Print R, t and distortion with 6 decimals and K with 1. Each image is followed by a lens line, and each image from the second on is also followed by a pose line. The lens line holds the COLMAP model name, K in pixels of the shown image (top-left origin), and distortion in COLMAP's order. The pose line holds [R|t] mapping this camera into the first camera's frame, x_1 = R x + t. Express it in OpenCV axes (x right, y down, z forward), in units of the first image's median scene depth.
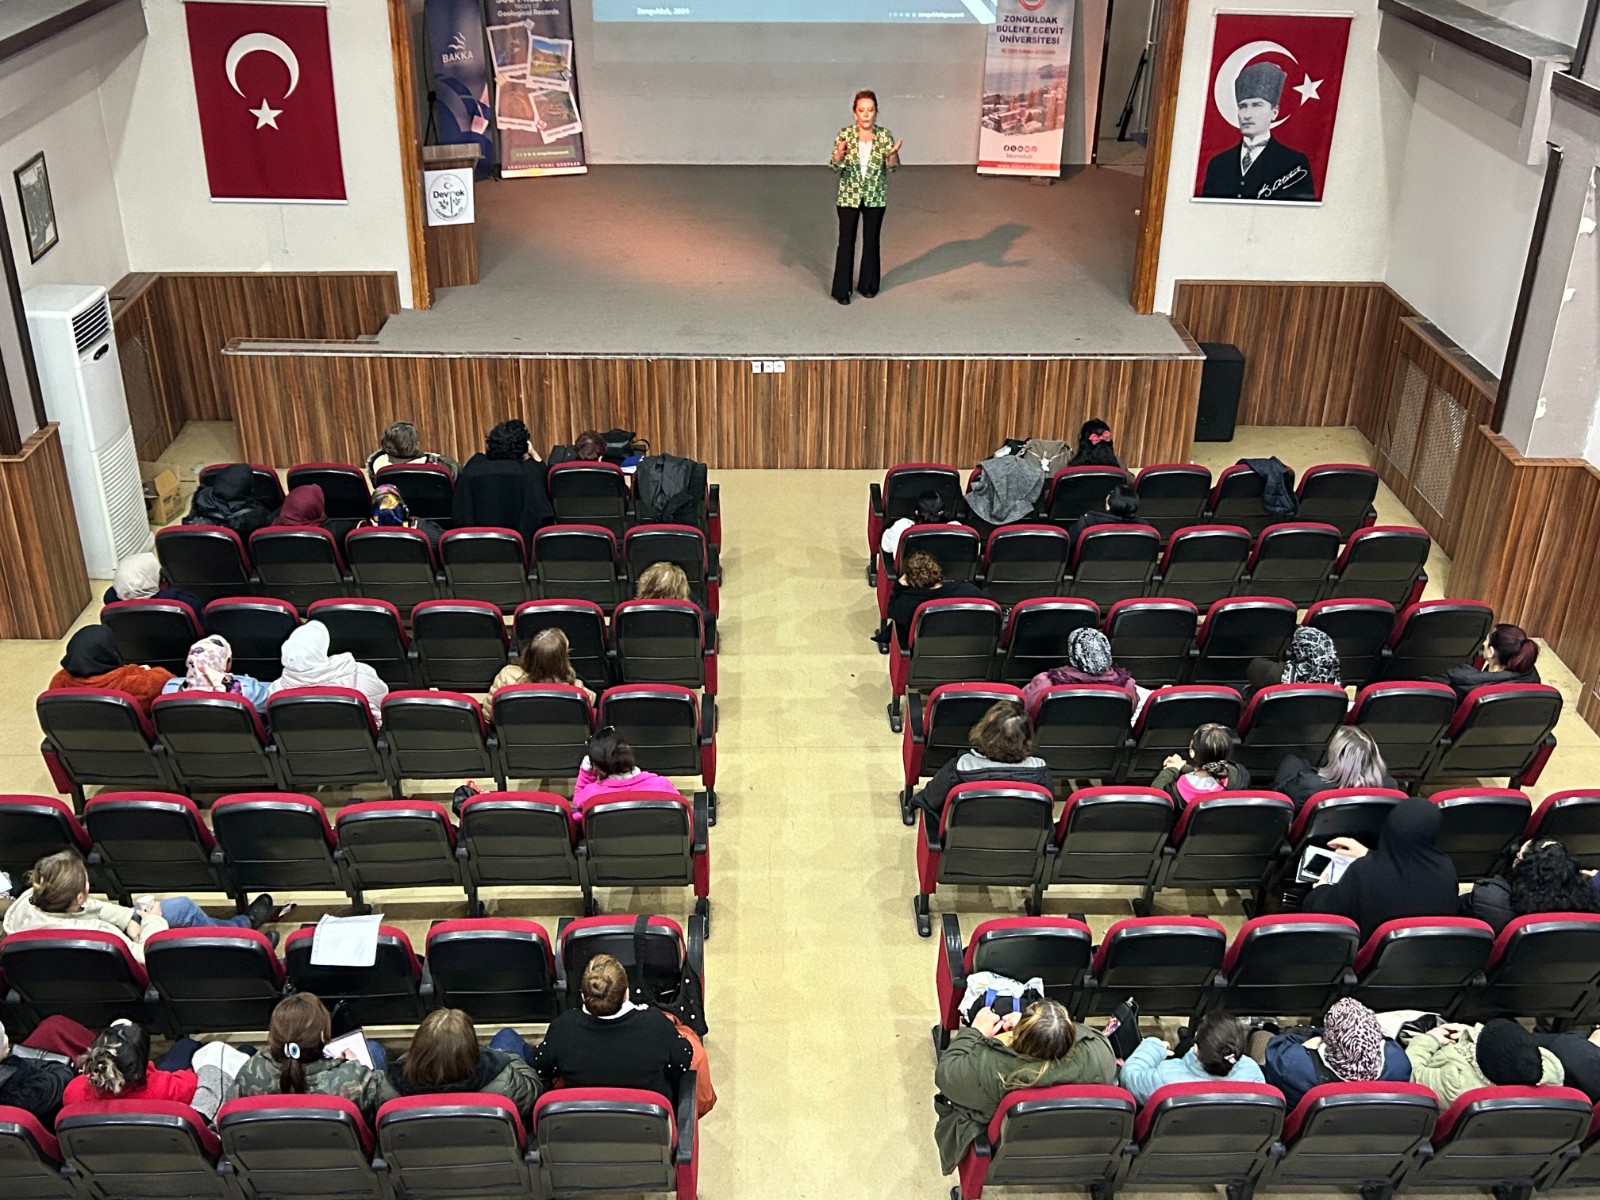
lens RADIAL K [[1709.7, 0, 800.0], [0, 1709.7, 600.0], [0, 0, 1]] dist [0.147172, -0.356797]
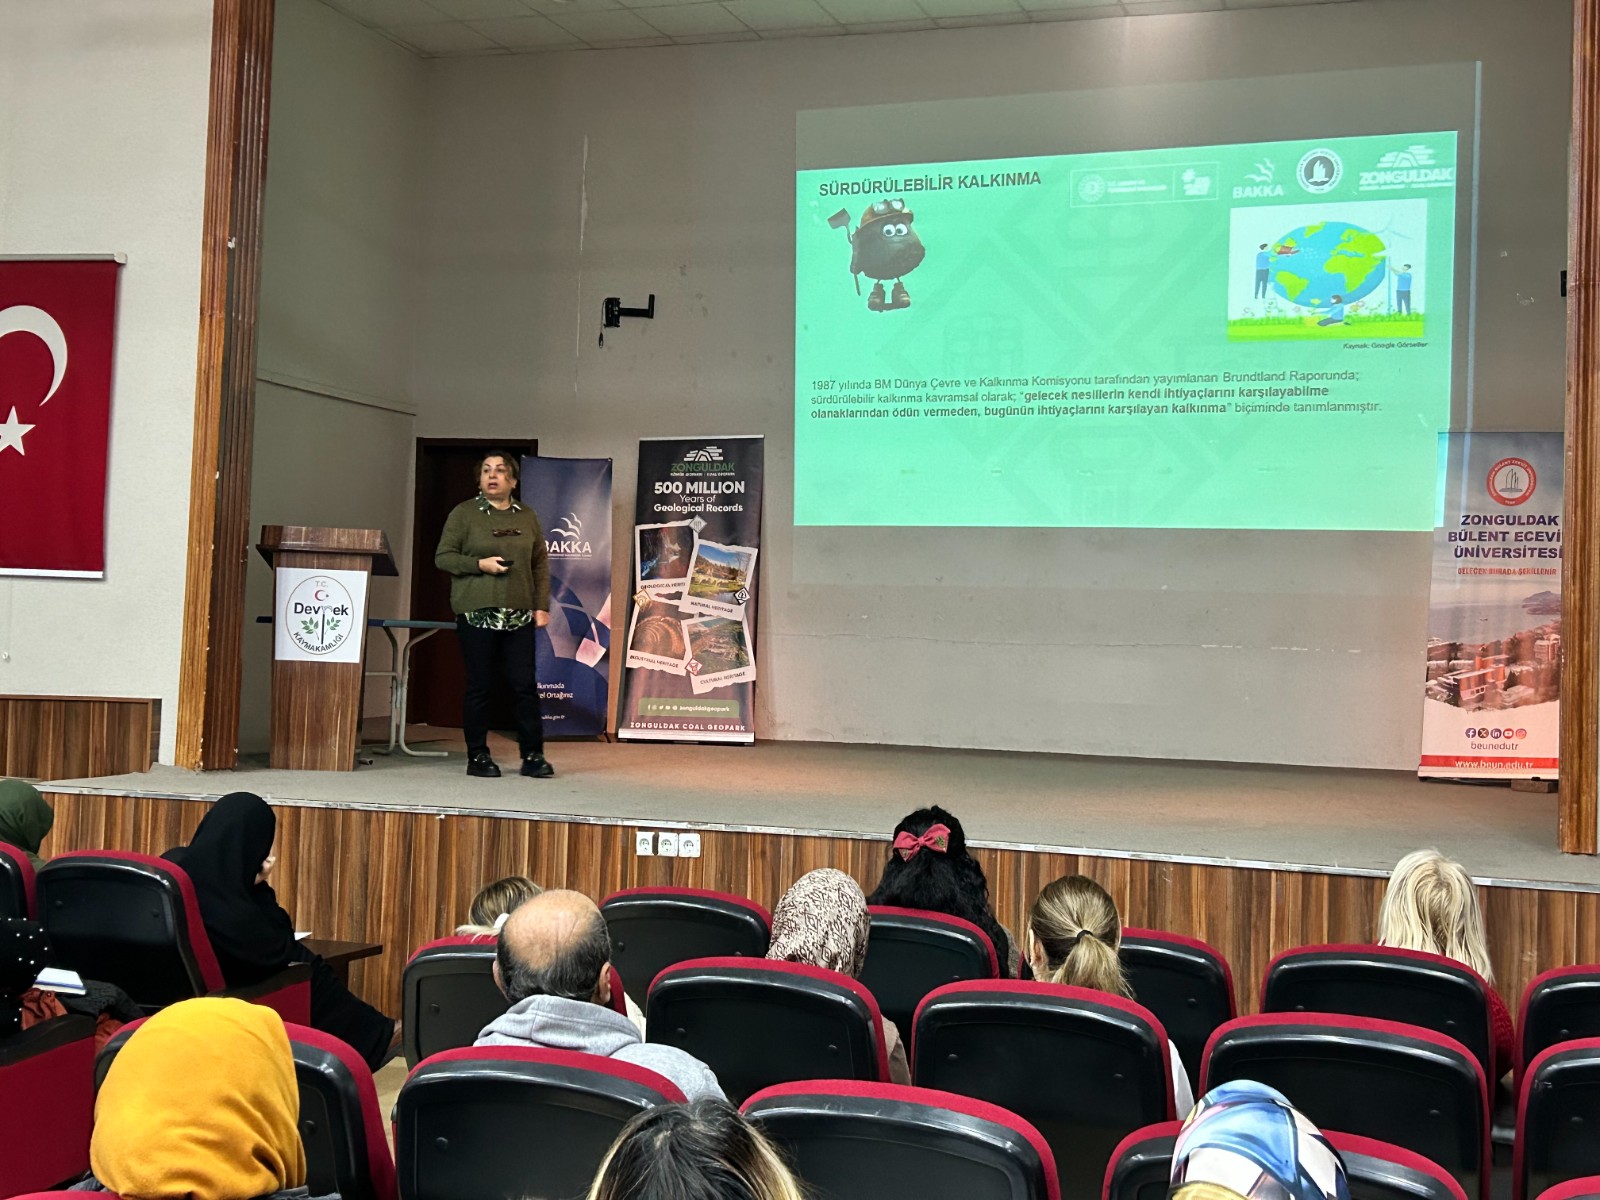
lens RADIAL K [[2078.5, 0, 805.9], [0, 2078.5, 559.4], [0, 0, 1]] dist [0.223602, -0.828958]
pose [[0.934769, 0.002317, -0.355250, 0.215992], [-0.179467, 0.866078, -0.466584, 0.056914], [0.306593, 0.499904, 0.809998, 0.489187]]
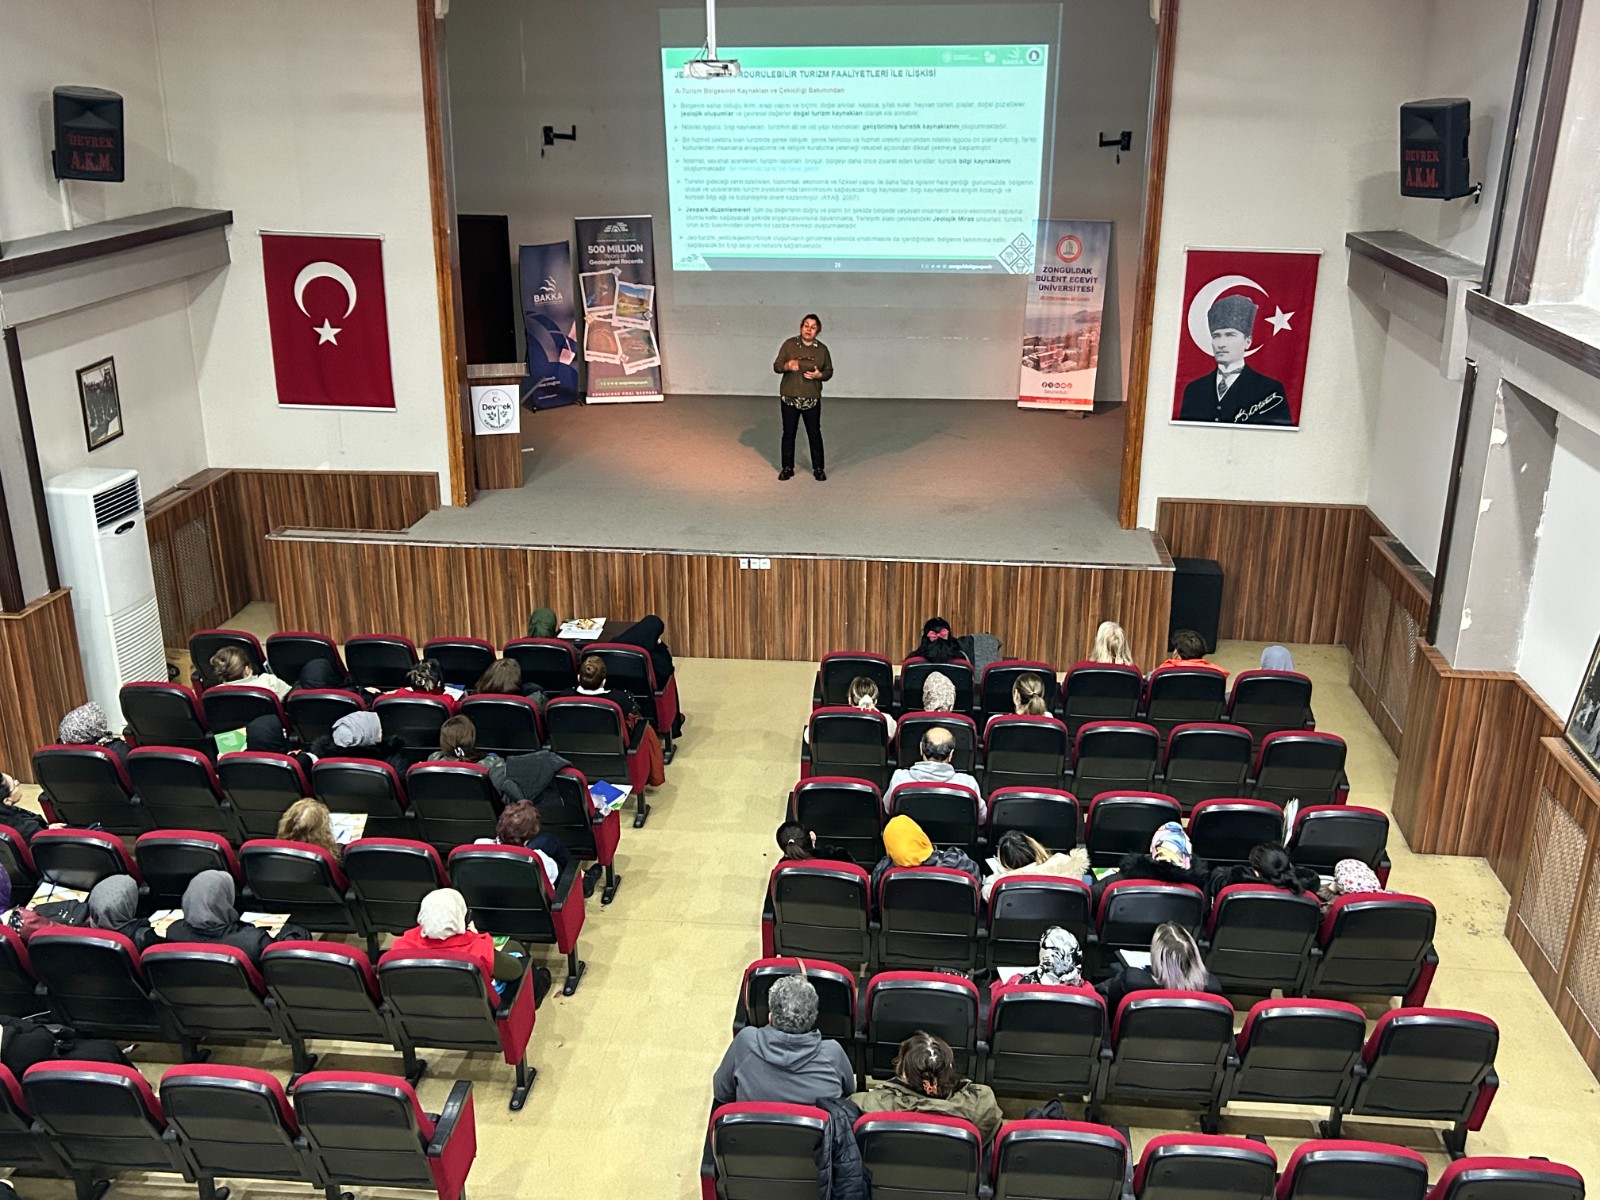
lens RADIAL K [[1534.1, 0, 807.0], [0, 1534.1, 601.7], [0, 0, 1]] dist [0.171722, -0.545010]
pose [[0.991976, 0.032440, -0.122192, 0.127550], [-0.048720, 0.989959, -0.132691, 0.012379], [0.116661, 0.137580, 0.983596, 0.064336]]
